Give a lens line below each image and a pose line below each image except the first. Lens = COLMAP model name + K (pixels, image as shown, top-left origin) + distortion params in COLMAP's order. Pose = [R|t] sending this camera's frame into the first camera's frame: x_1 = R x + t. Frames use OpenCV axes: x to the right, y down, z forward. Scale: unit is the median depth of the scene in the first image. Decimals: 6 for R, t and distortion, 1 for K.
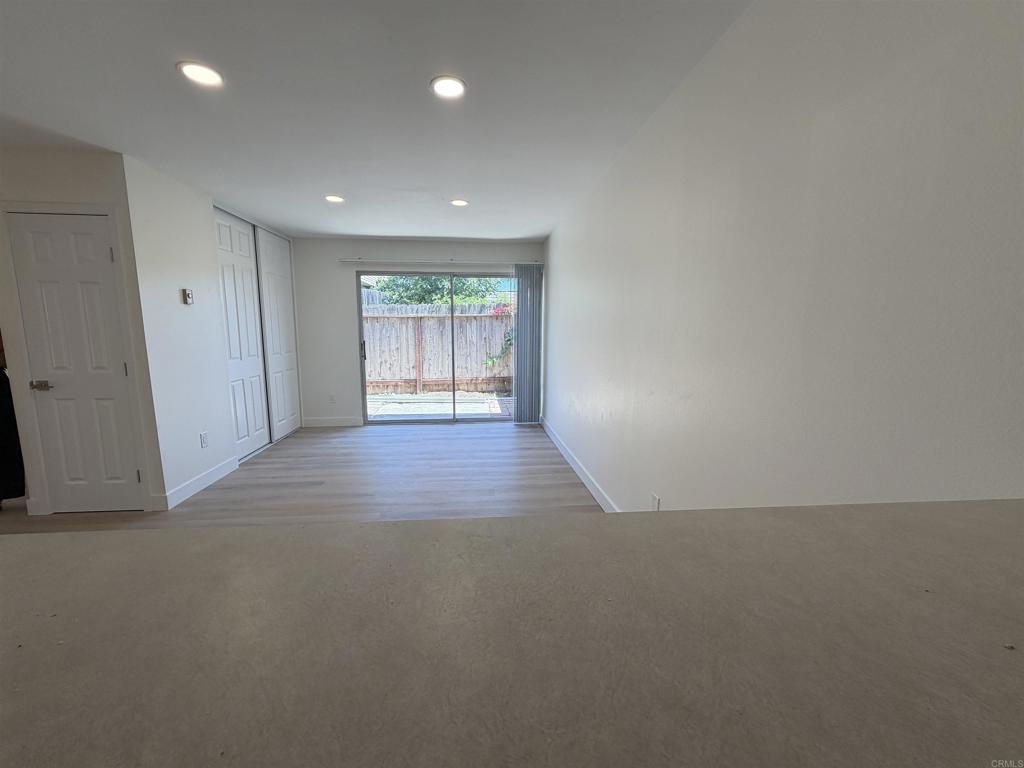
lens RADIAL K [[408.0, 0, 509.1], [0, 408.0, 384.6], [0, 0, 1]] dist [-0.000063, 0.000020]
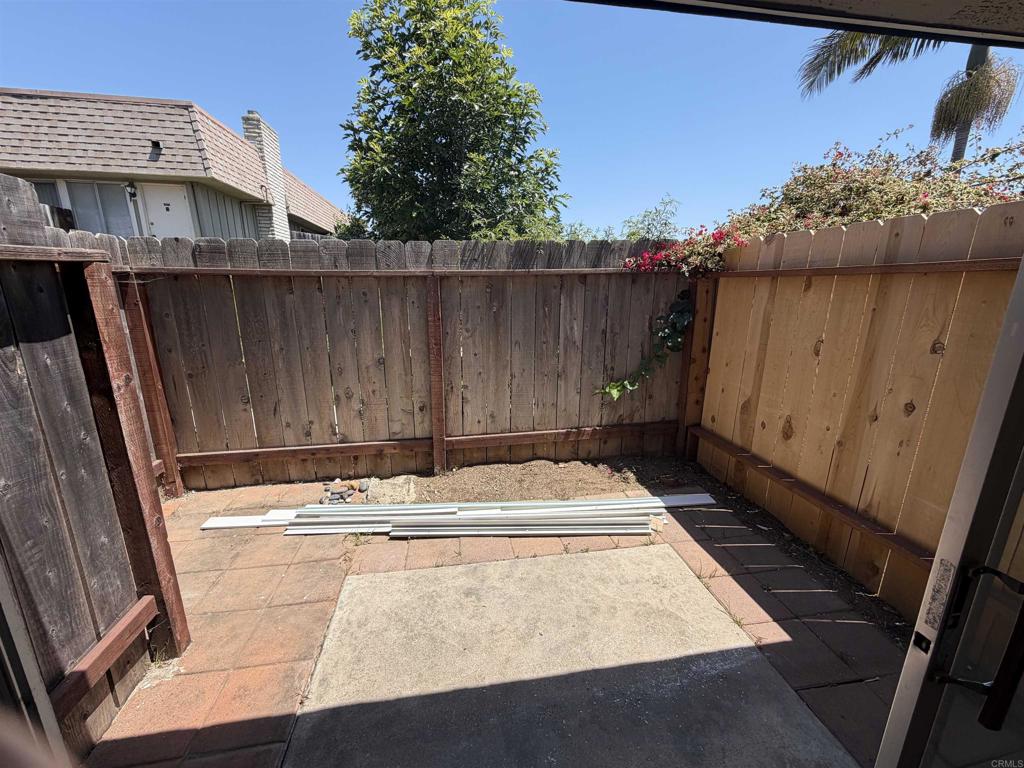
lens RADIAL K [[408.0, 0, 509.1], [0, 408.0, 384.6], [0, 0, 1]] dist [-0.000063, 0.000020]
pose [[0.997538, -0.013635, 0.068794, -0.179068], [0.006776, 0.995067, 0.098976, -0.102688], [-0.069804, -0.098267, 0.992709, 0.612098]]
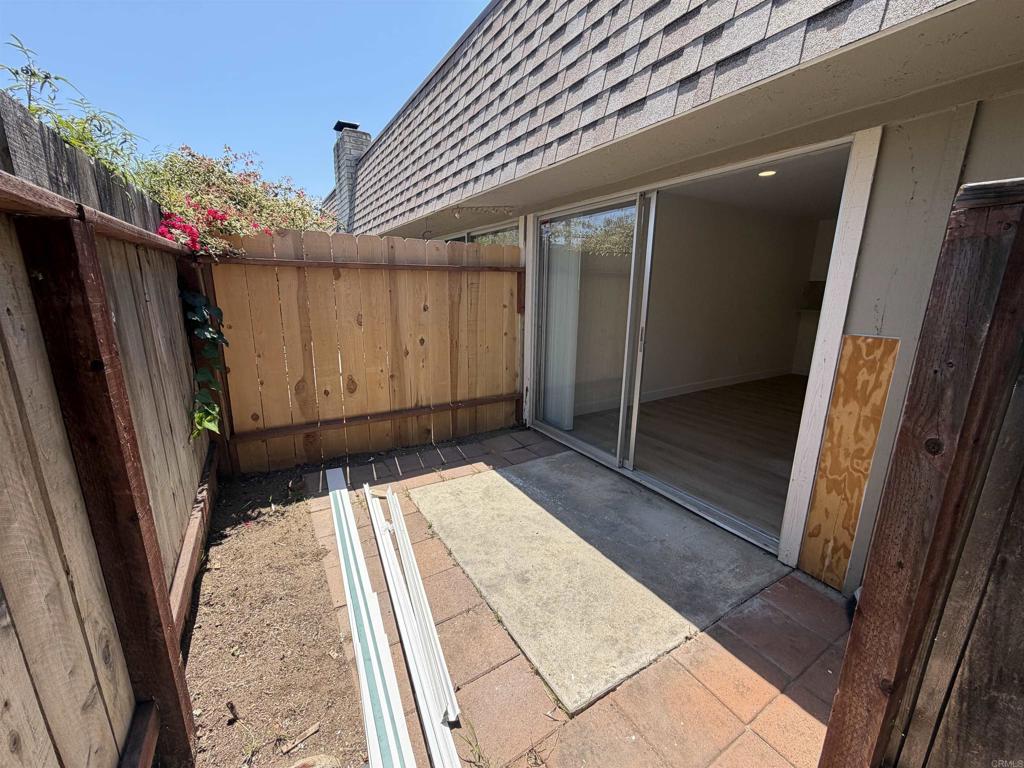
lens RADIAL K [[408.0, 0, 509.1], [0, 408.0, 384.6], [0, 0, 1]] dist [-0.000063, 0.000020]
pose [[-0.437217, -0.213054, 0.873756, -0.377993], [0.116246, 0.949998, 0.289812, -0.138394], [-0.891812, 0.228281, -0.390589, 0.929183]]
